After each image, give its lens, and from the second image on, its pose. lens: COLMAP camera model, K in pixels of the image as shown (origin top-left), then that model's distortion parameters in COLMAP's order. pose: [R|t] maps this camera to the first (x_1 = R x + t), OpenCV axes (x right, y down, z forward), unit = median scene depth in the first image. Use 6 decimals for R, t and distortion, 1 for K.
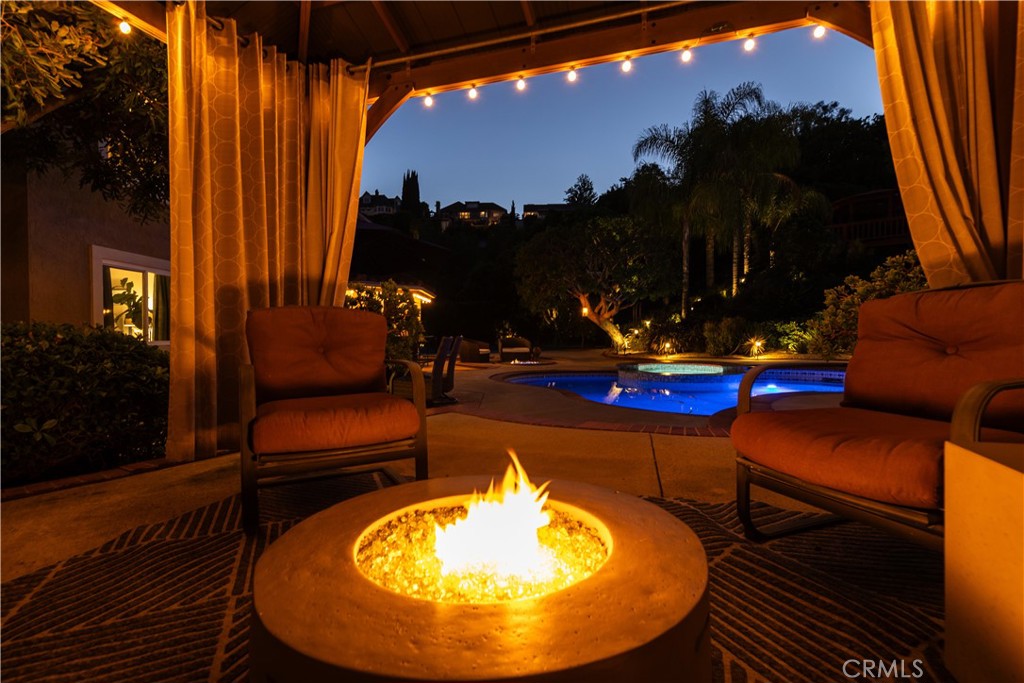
lens RADIAL K [[504.8, 0, 511.9], [0, 504.8, 343.6], [0, 0, 1]] dist [0.001326, 0.000271]
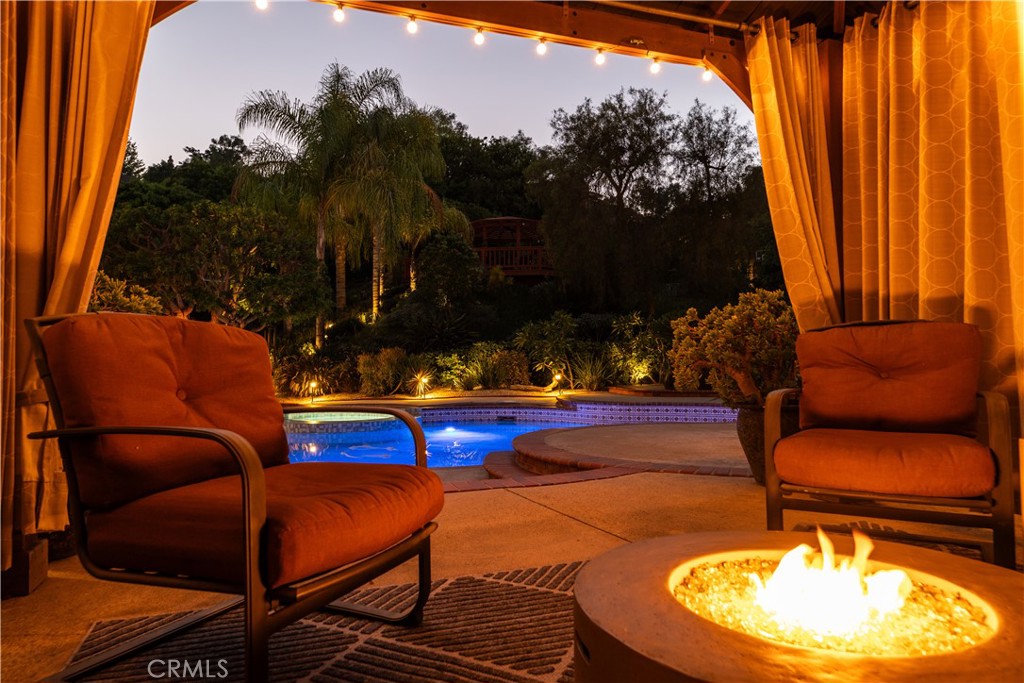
lens RADIAL K [[677.4, 0, 511.6], [0, 677.4, 342.2], [0, 0, 1]] dist [-0.006276, 0.001775]
pose [[0.769423, 0.018523, 0.638471, -0.106771], [0.020287, 0.998366, -0.053412, 0.000398], [-0.638417, 0.054049, 0.767791, 0.037881]]
